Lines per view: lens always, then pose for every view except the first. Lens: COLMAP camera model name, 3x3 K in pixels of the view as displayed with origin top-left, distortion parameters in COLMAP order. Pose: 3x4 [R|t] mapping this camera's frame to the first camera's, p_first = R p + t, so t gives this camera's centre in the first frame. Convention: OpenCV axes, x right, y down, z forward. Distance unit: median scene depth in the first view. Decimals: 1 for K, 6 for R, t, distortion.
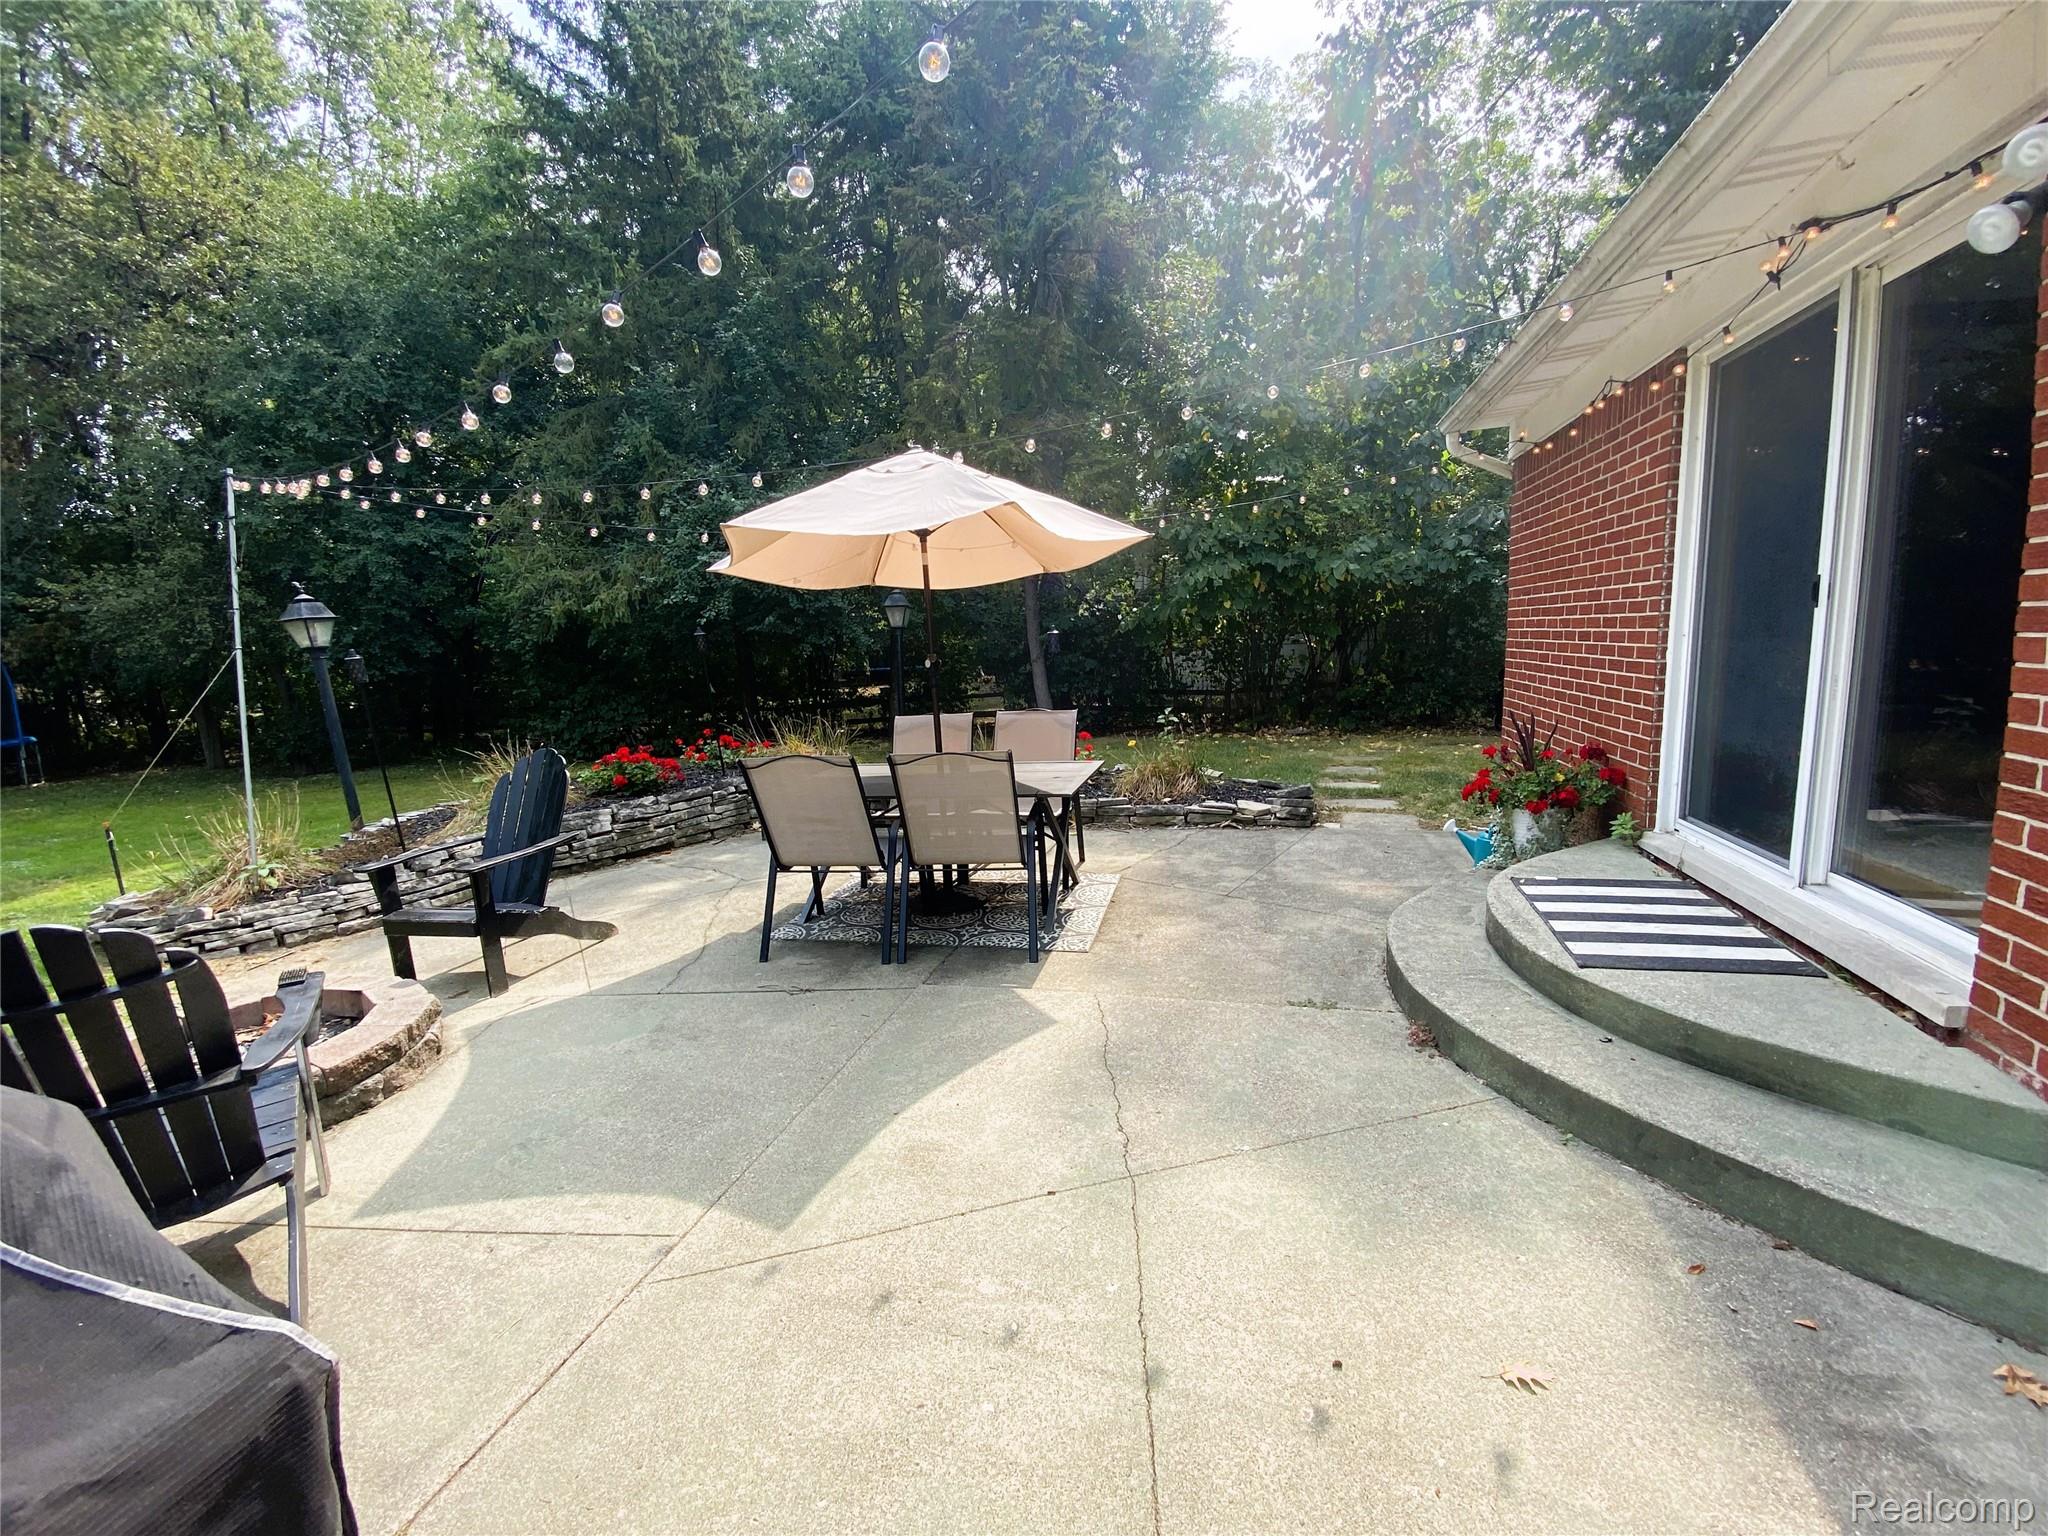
lens RADIAL K [[843.0, 0, 1015.6], [0, 843.0, 773.1], [0, 0, 1]] dist [0.013711, -0.019240]
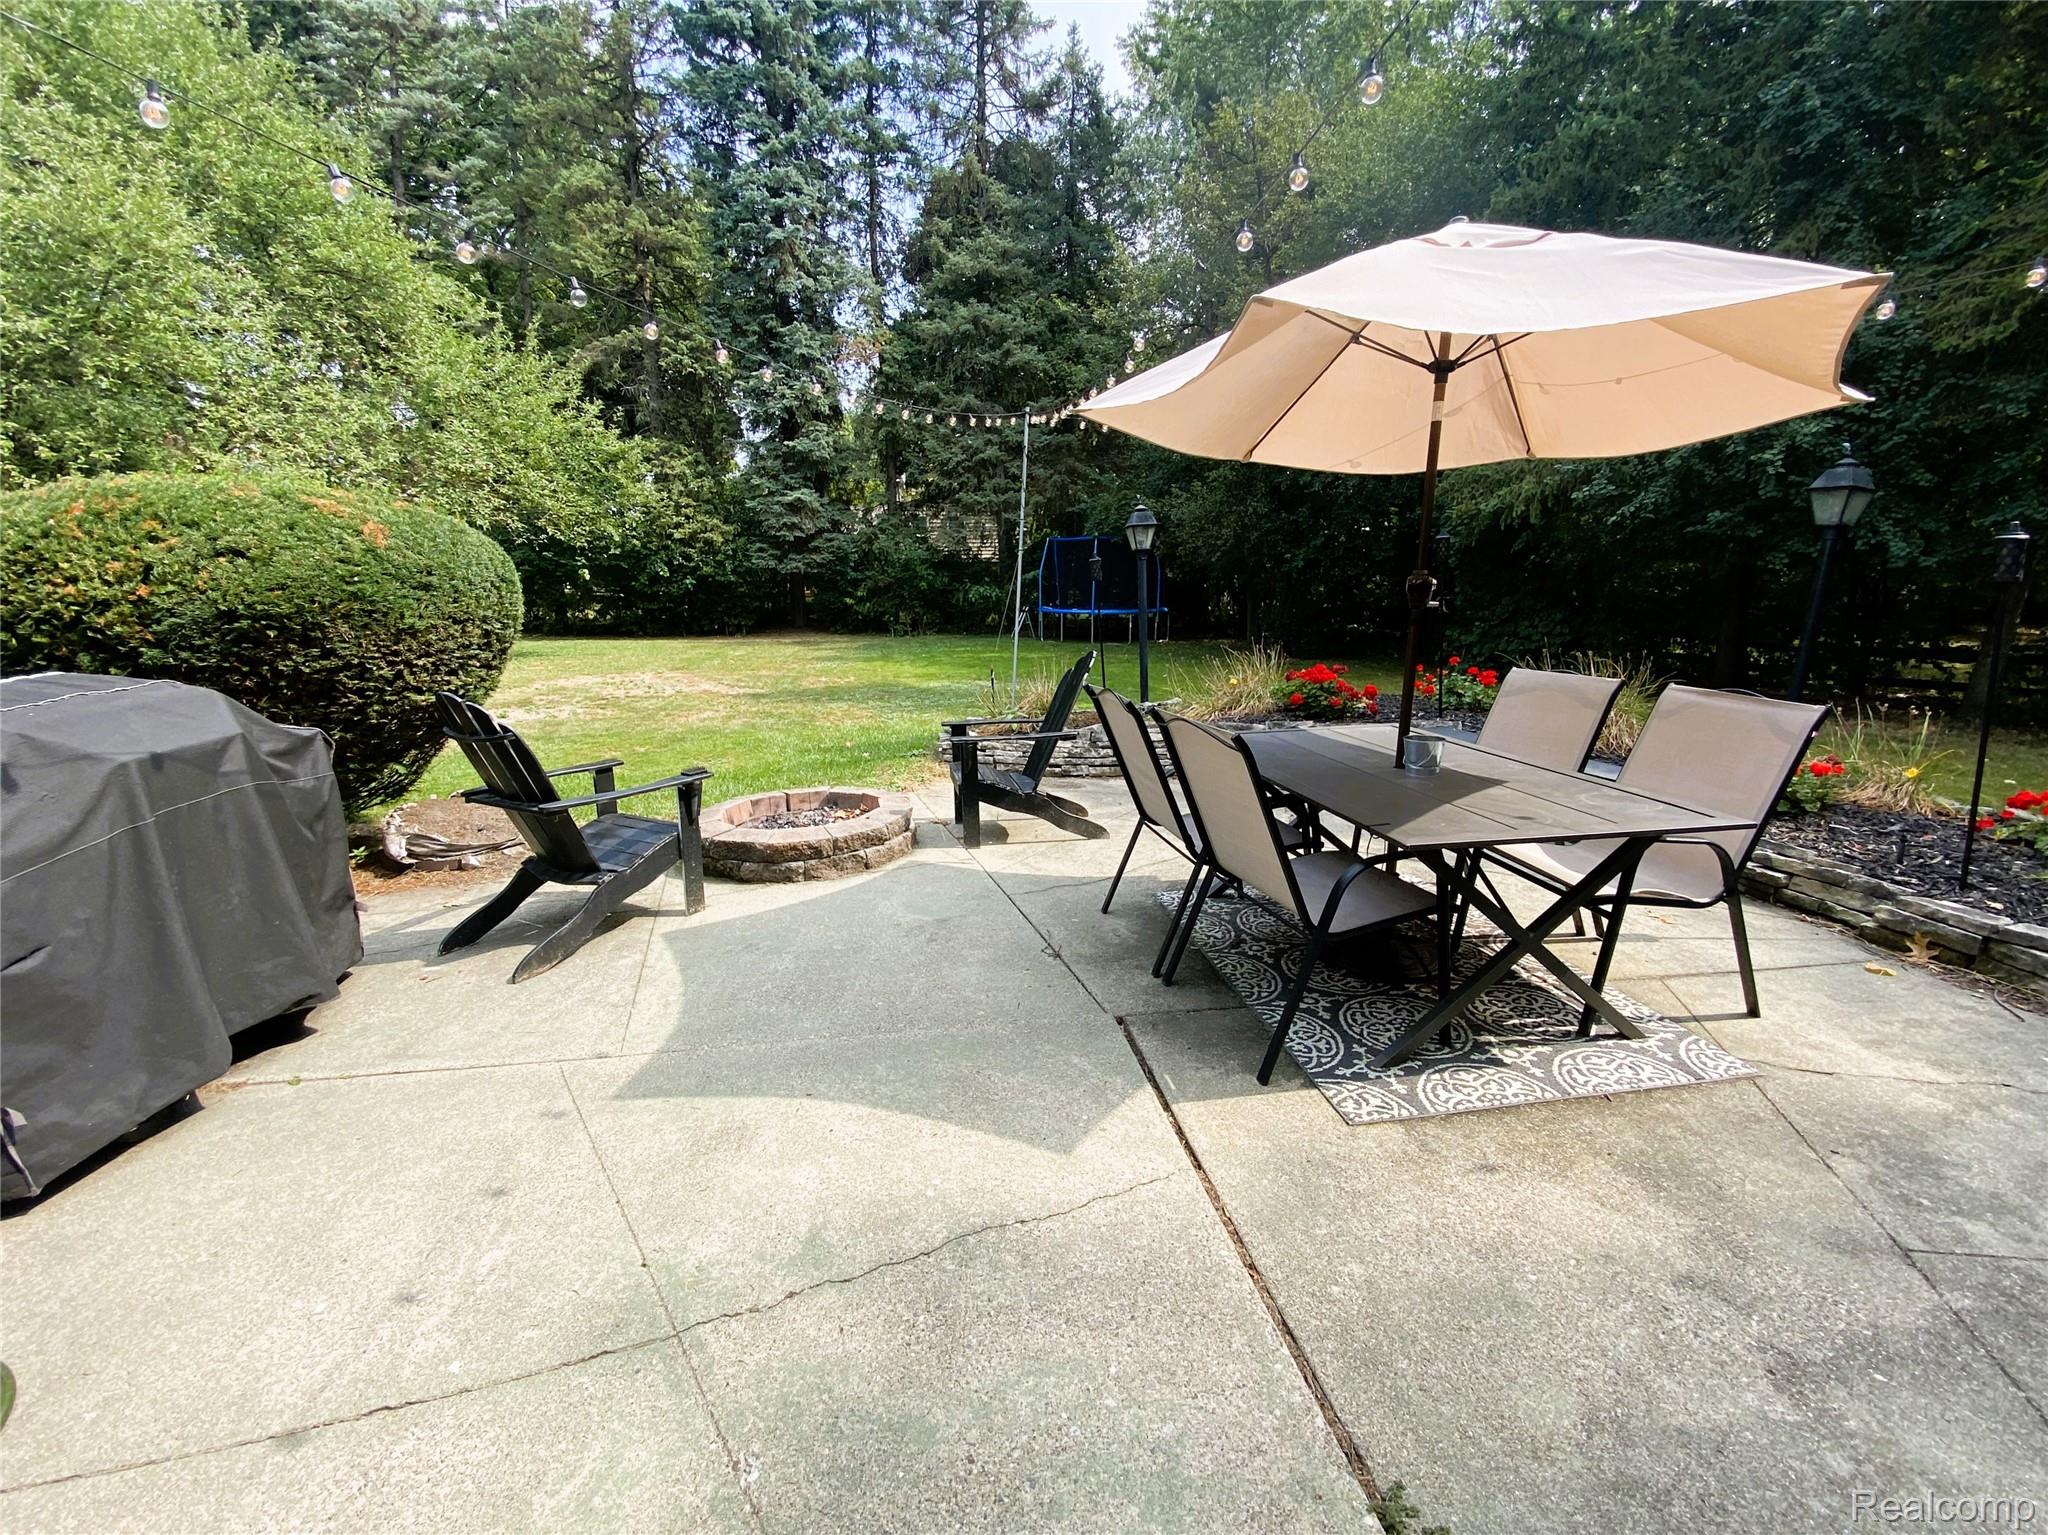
lens RADIAL K [[843.0, 0, 1015.6], [0, 843.0, 772.6], [0, 0, 1]] dist [0.013711, -0.019240]
pose [[0.374170, 0.245952, -0.894150, 0.429899], [-0.147341, 0.967708, 0.204529, -0.090798], [0.915580, 0.055216, 0.398326, 0.549571]]
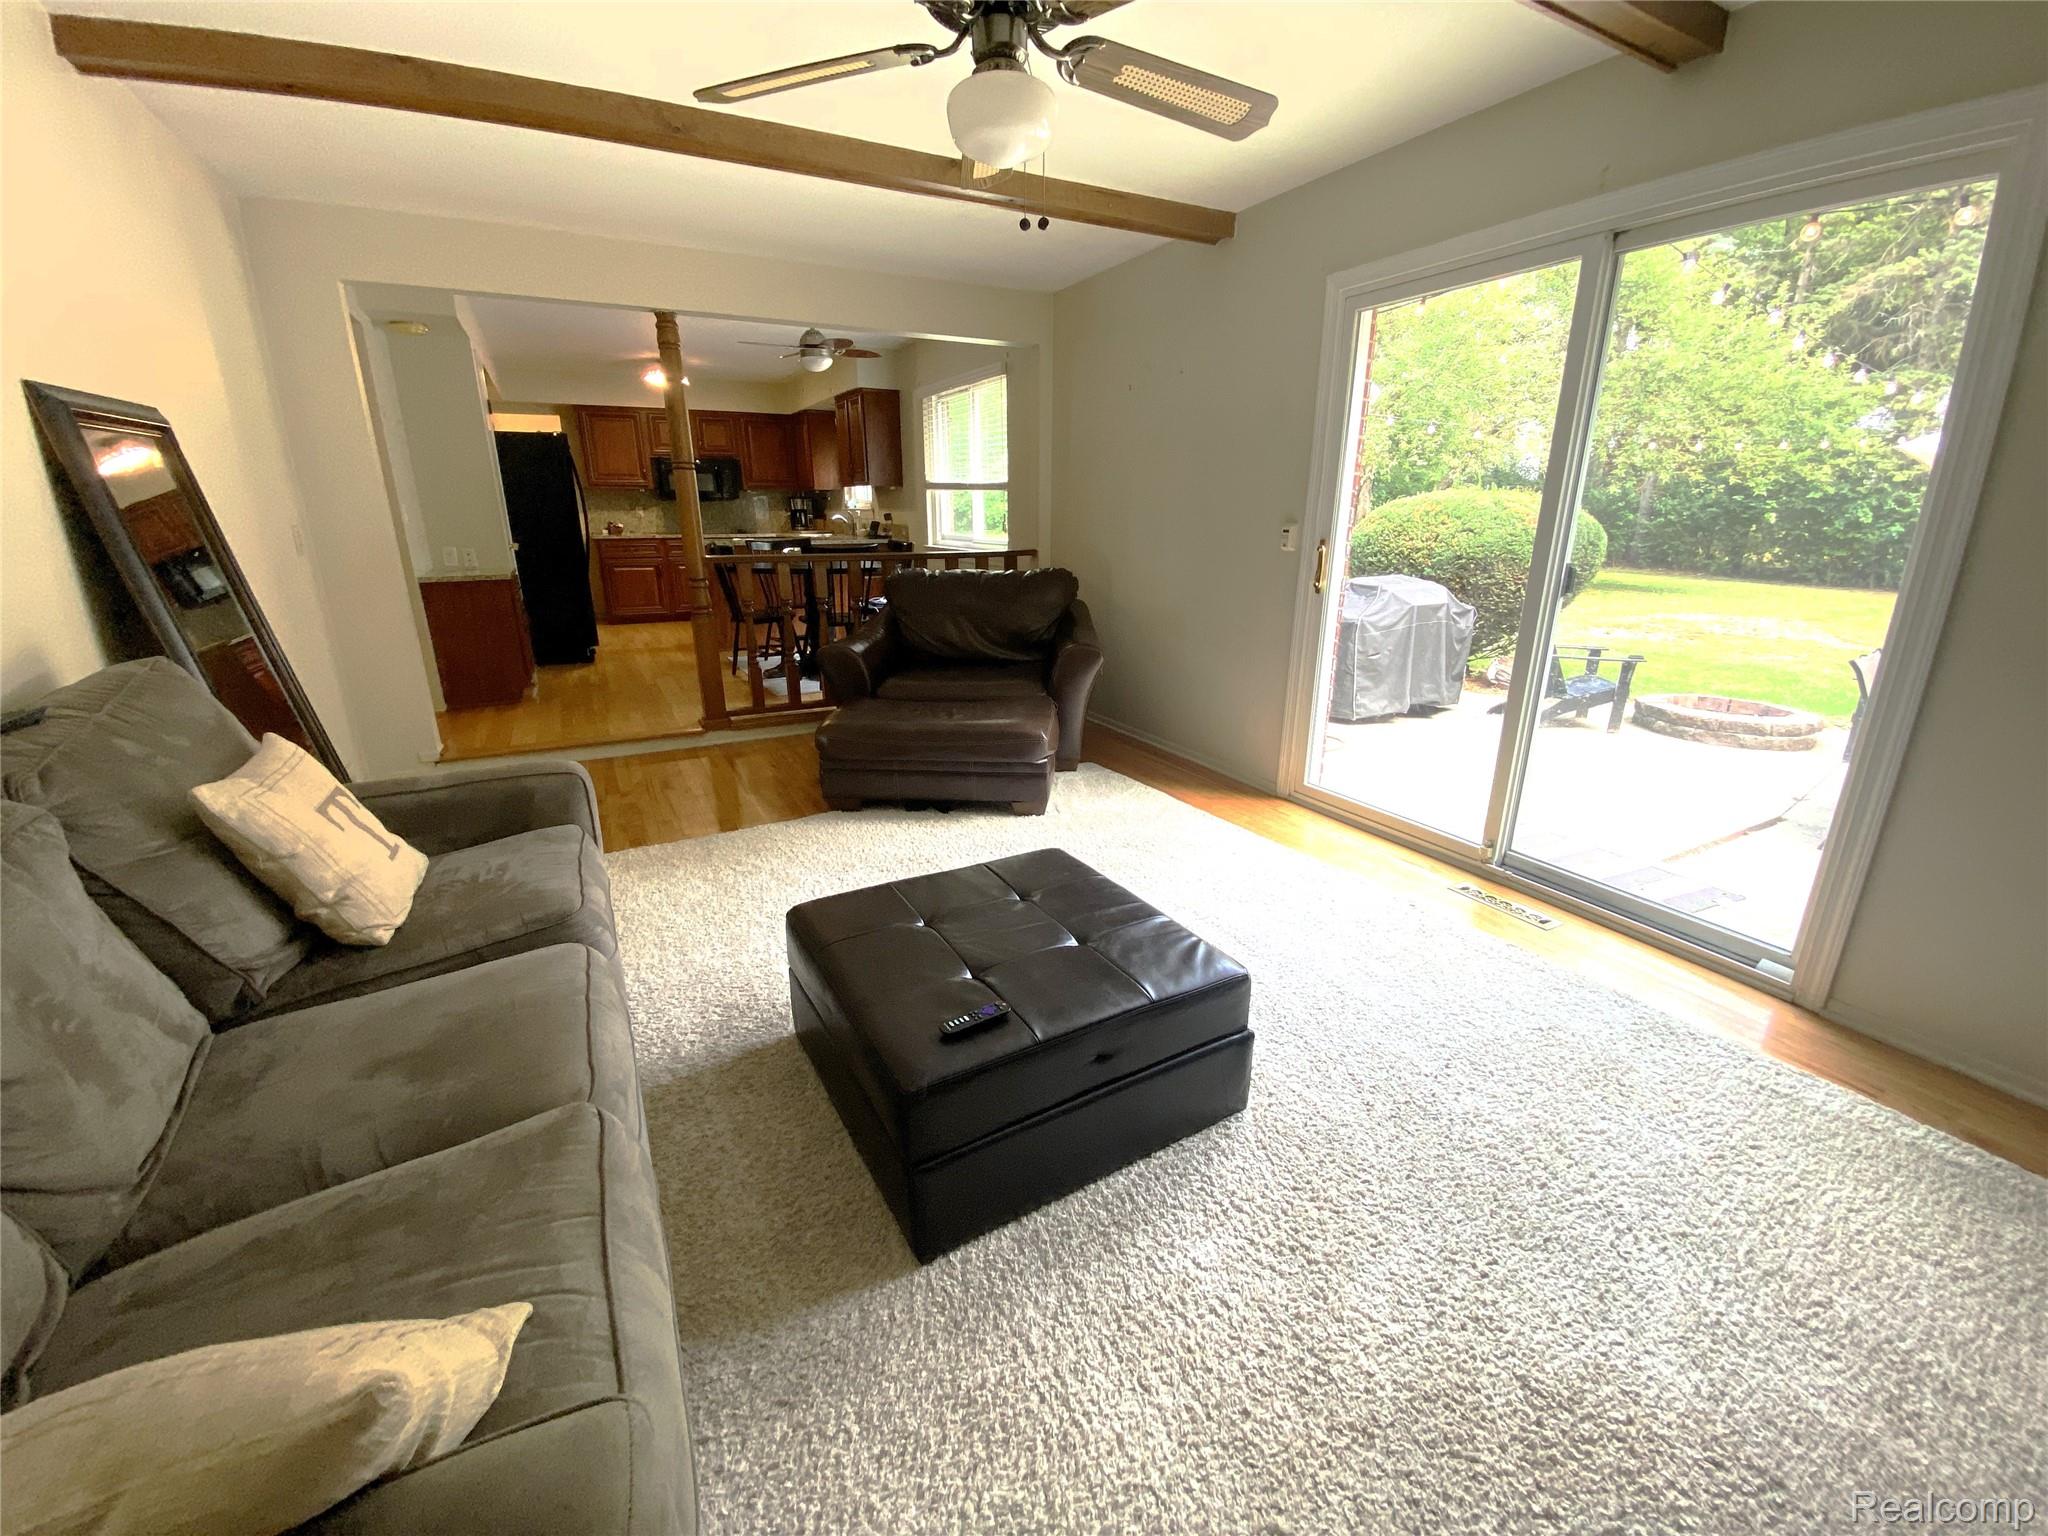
lens RADIAL K [[843.0, 0, 1015.6], [0, 843.0, 773.1], [0, 0, 1]] dist [0.013711, -0.019240]
pose [[-0.743021, 0.239583, -0.624916, 1.510453], [-0.073036, 0.899128, 0.431550, -0.283350], [0.665271, 0.366292, -0.650572, 0.949600]]
